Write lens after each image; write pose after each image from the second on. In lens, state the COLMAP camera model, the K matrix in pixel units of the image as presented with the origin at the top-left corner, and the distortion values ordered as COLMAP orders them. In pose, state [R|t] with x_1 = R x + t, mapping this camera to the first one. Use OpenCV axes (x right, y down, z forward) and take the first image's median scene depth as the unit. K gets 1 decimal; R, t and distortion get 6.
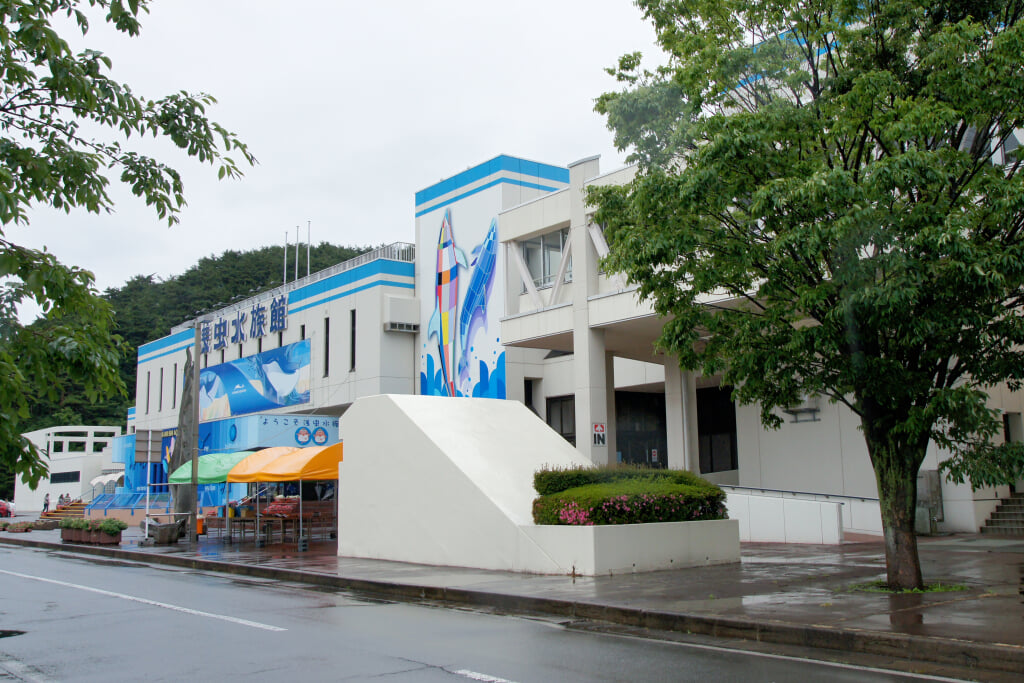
lens RADIAL K [[1050.5, 0, 512.0], [0, 1050.5, 341.5], [0, 0, 1]] dist [0.044013, 0.010113]
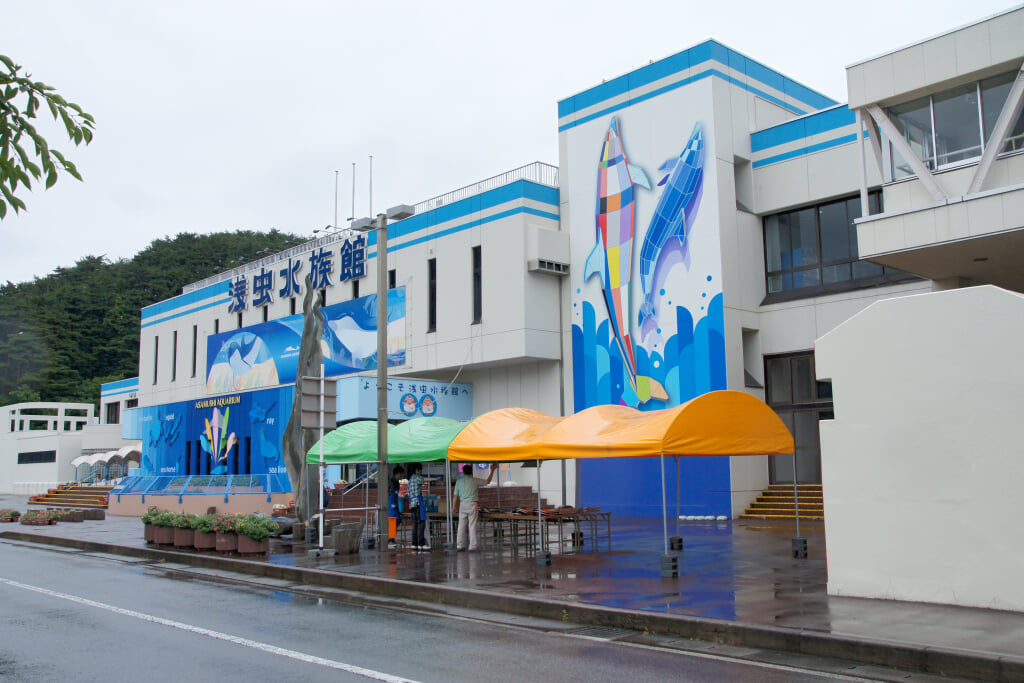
lens RADIAL K [[946.7, 0, 513.4], [0, 946.7, 356.8], [0, 0, 1]] dist [-0.015740, 0.006718]
pose [[0.993993, 0.015417, 0.108354, -0.197873], [-0.017305, 0.999714, 0.016506, 0.040395], [-0.108068, -0.018282, 0.993975, 0.284457]]
